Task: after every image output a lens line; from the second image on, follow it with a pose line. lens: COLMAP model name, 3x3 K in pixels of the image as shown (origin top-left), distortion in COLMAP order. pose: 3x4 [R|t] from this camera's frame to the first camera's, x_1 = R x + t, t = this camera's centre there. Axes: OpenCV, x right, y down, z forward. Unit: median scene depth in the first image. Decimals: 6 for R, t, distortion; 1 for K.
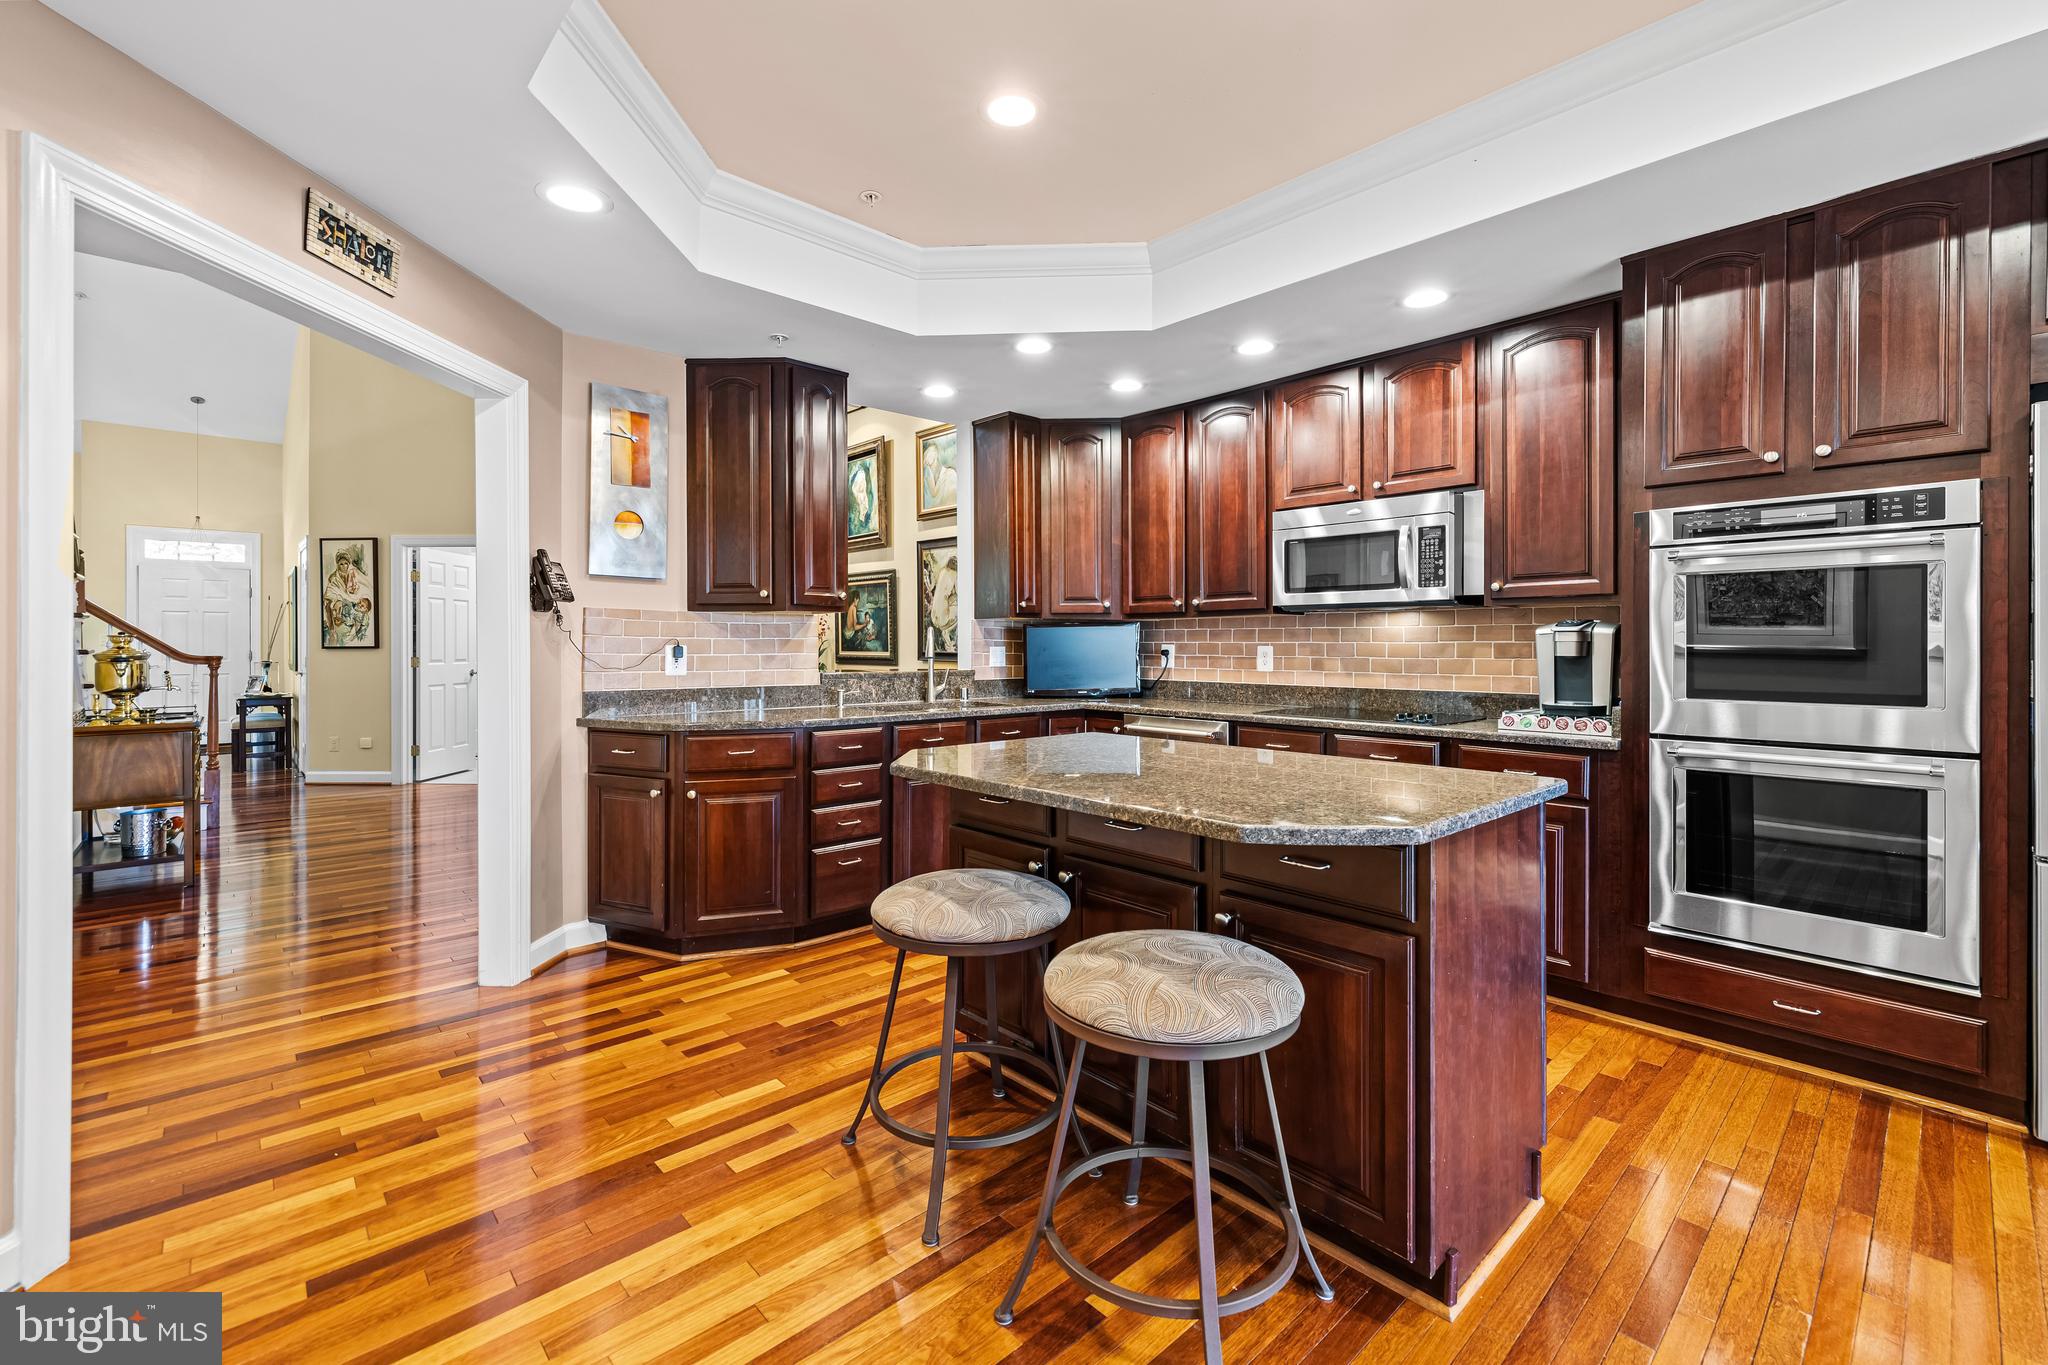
lens RADIAL K [[866.6, 0, 1019.7], [0, 866.6, 643.8], [0, 0, 1]] dist [0.000208, 0.000938]
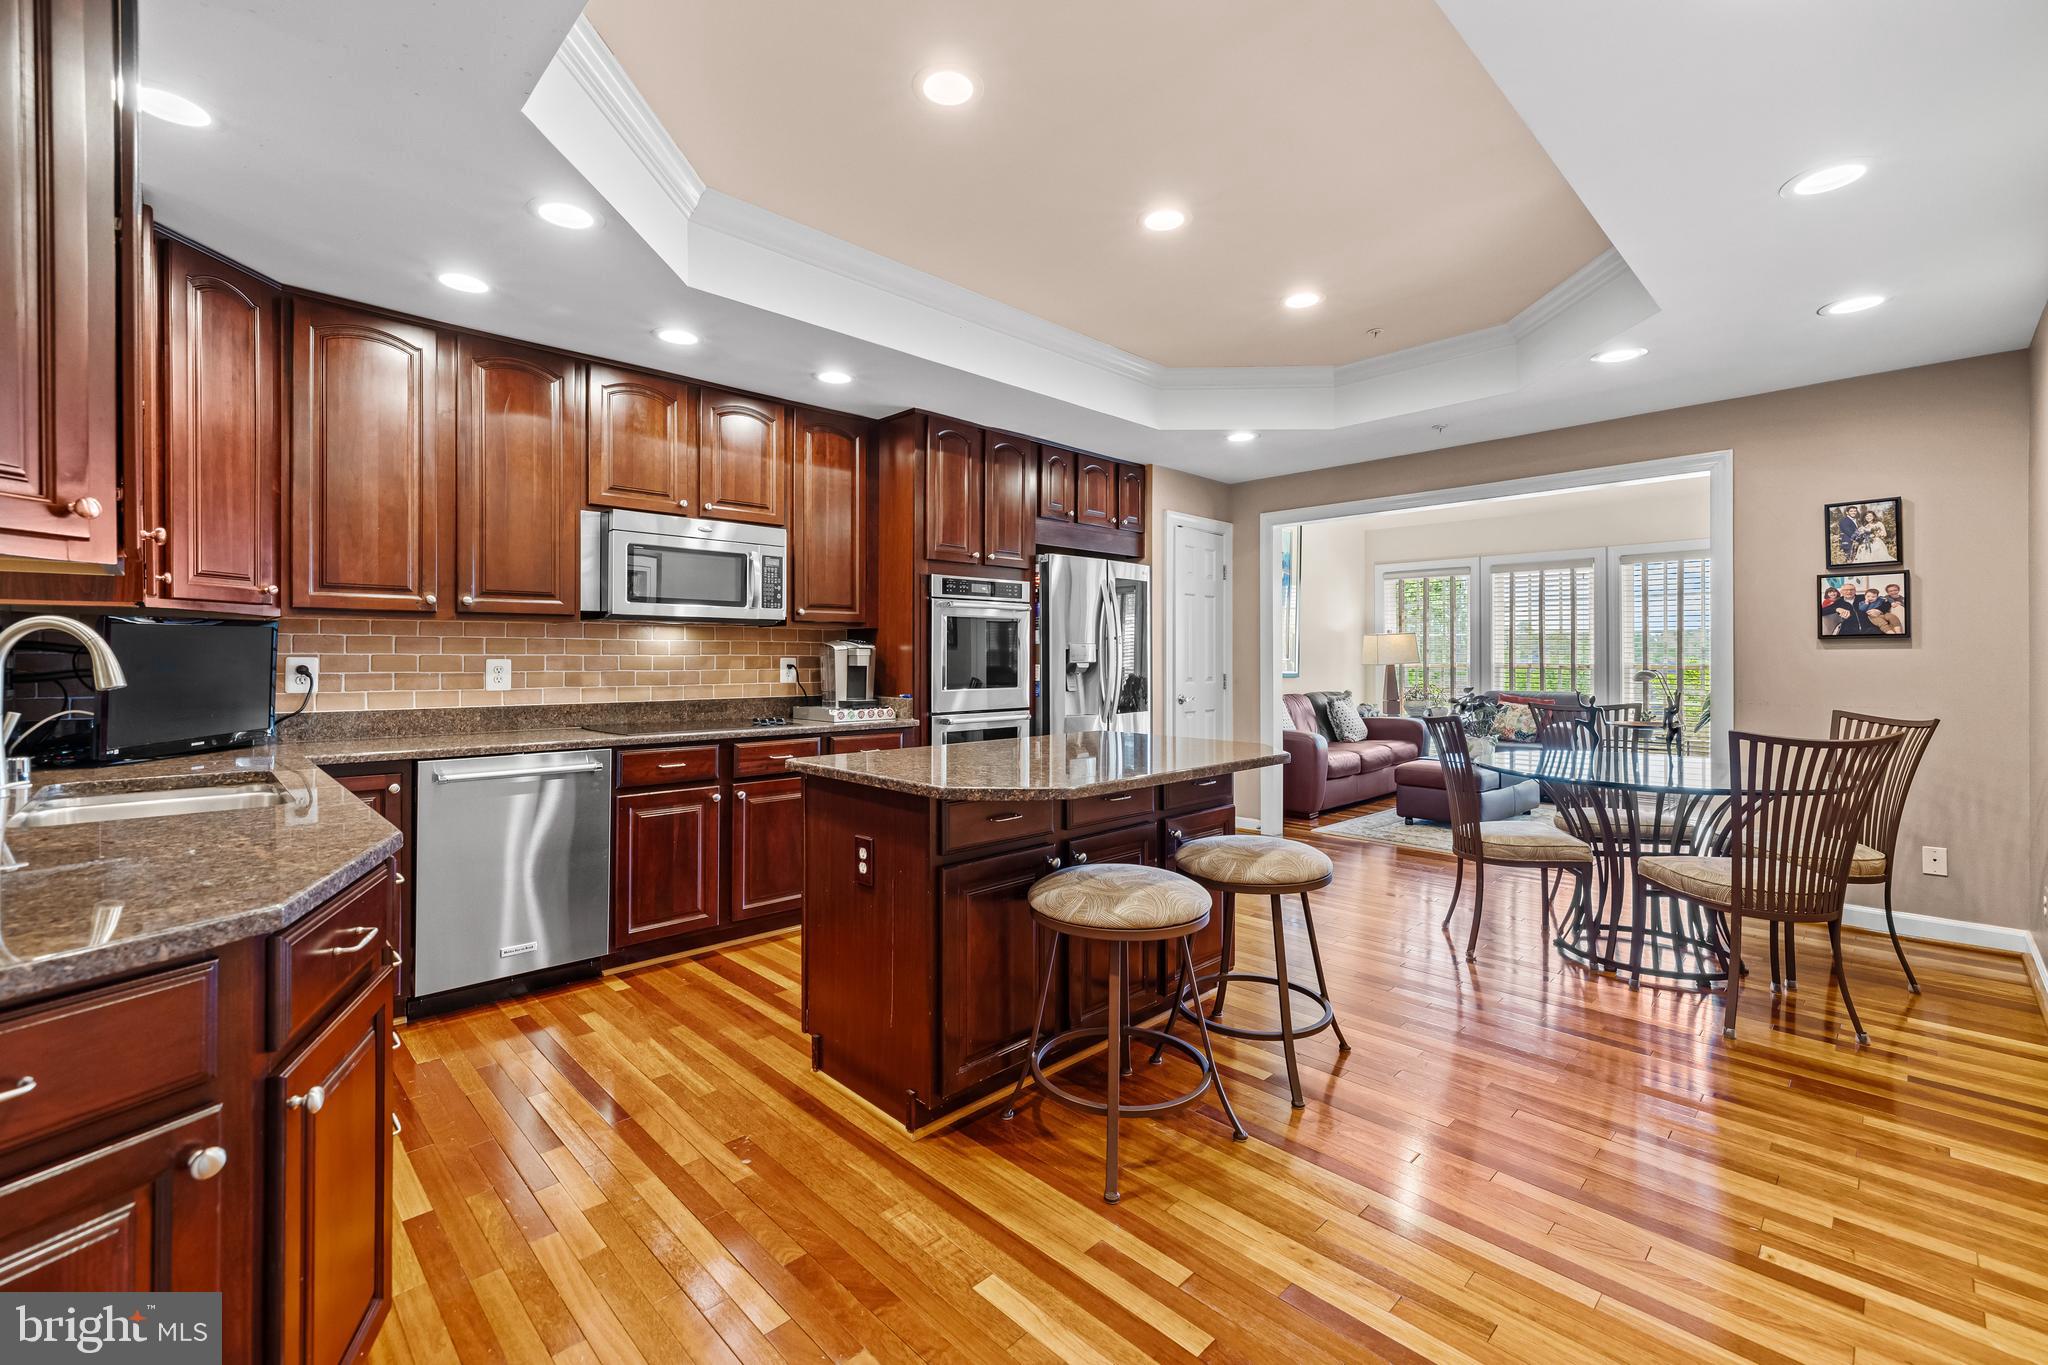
lens RADIAL K [[866.6, 0, 1006.5], [0, 866.6, 651.5], [0, 0, 1]] dist [0.000208, 0.000938]
pose [[-0.025926, 0.005002, 0.999651, -0.690288], [-0.001377, 0.999986, -0.005040, -0.001804], [-0.999663, -0.001507, -0.025918, 0.703325]]
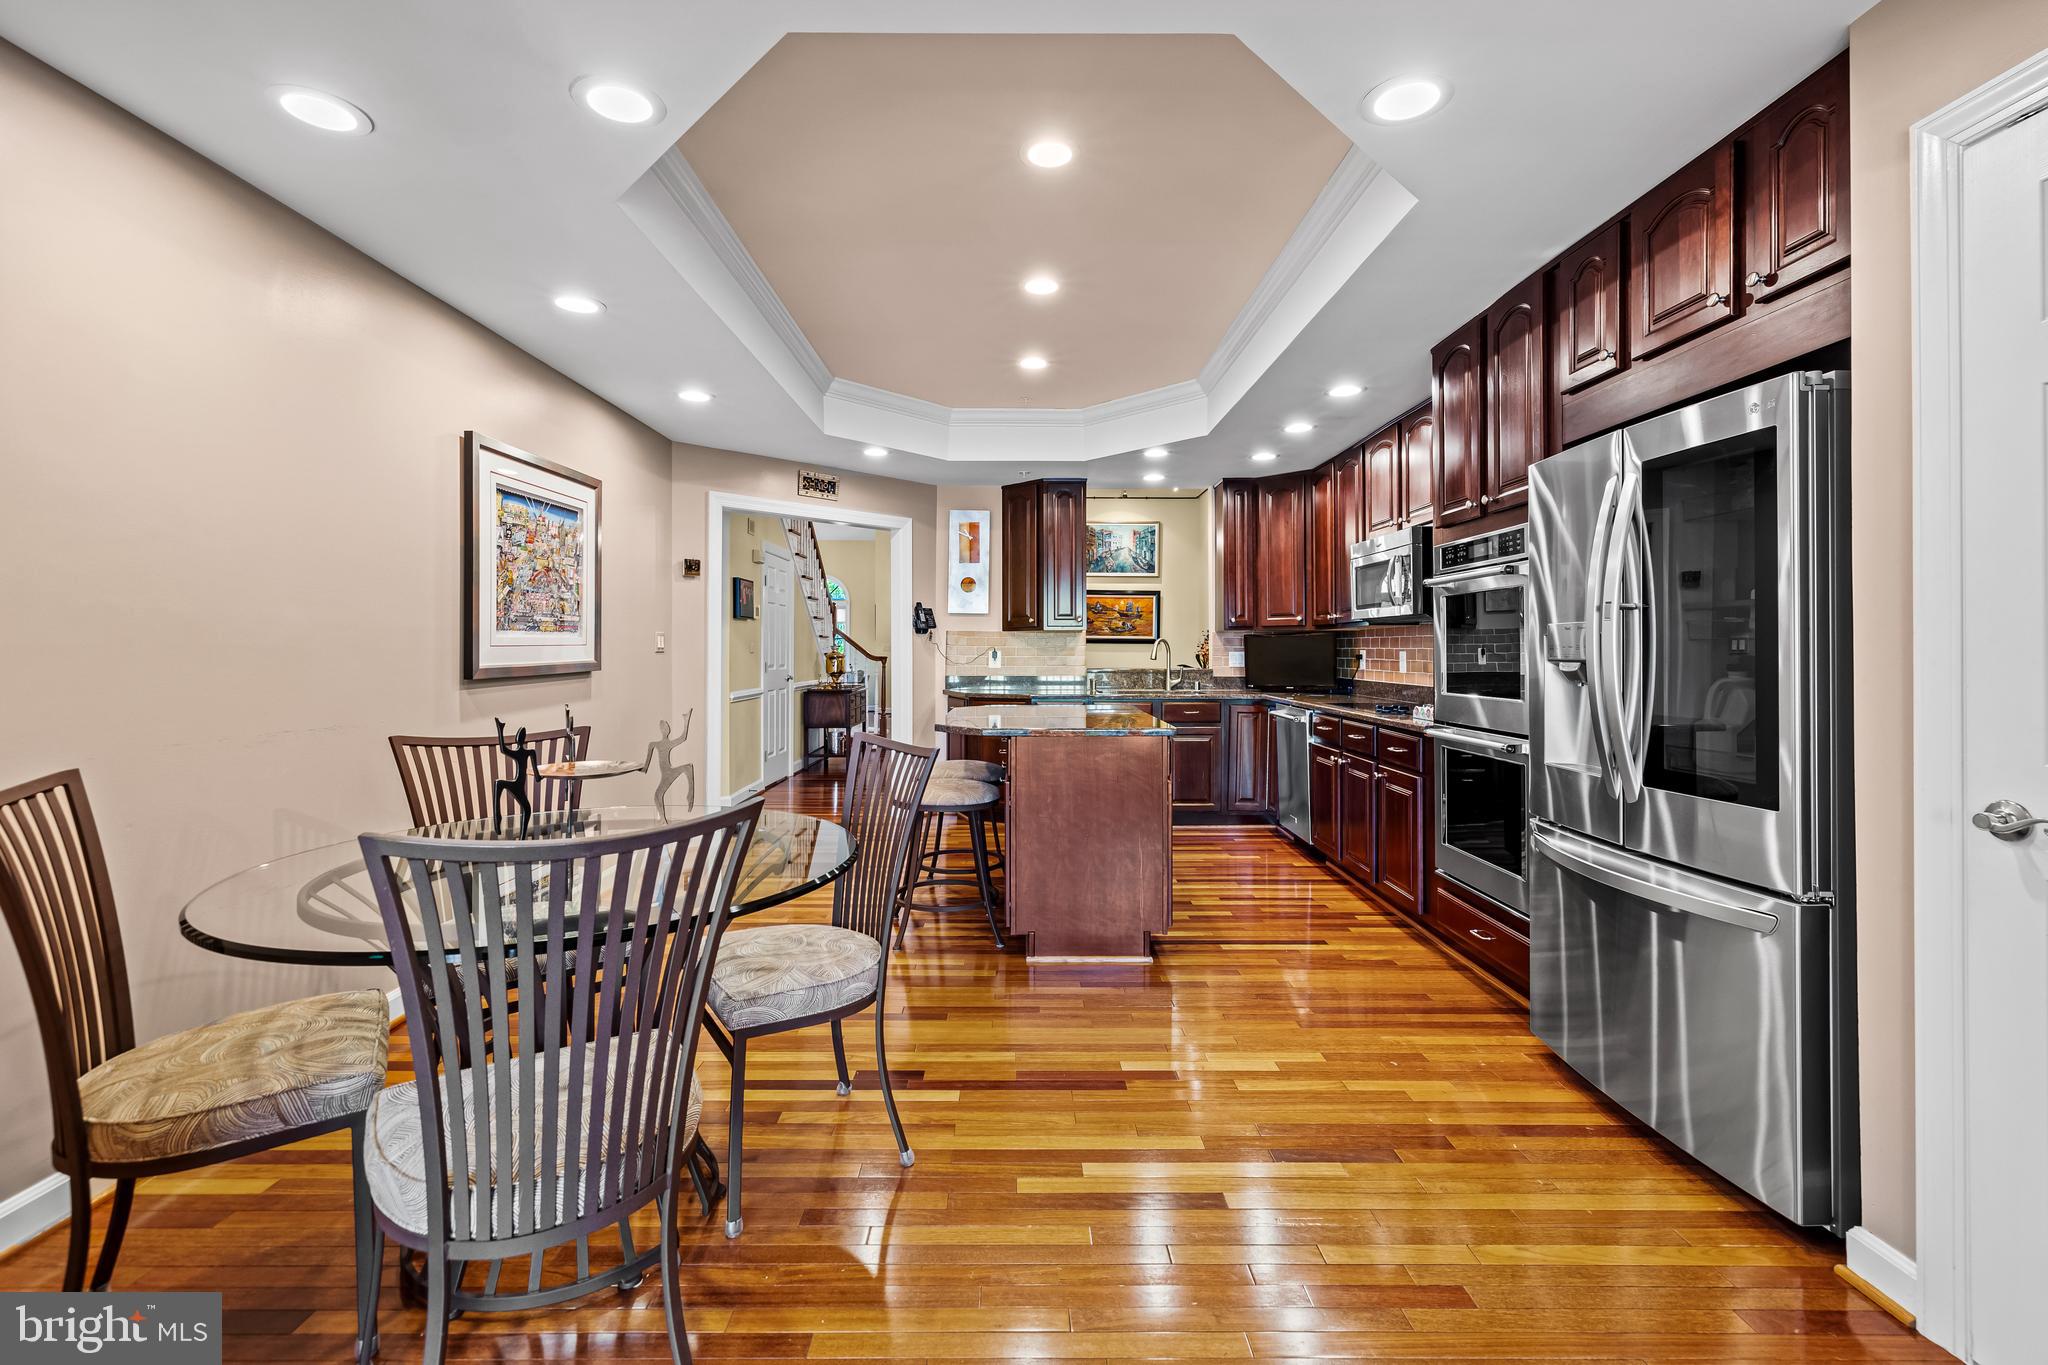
lens RADIAL K [[866.6, 0, 1019.7], [0, 866.6, 647.3], [0, 0, 1]] dist [0.000208, 0.000938]
pose [[0.741005, -0.002910, -0.671494, 0.884643], [0.001916, 0.999996, -0.002219, -0.001826], [0.671497, 0.000357, 0.741007, -0.287862]]
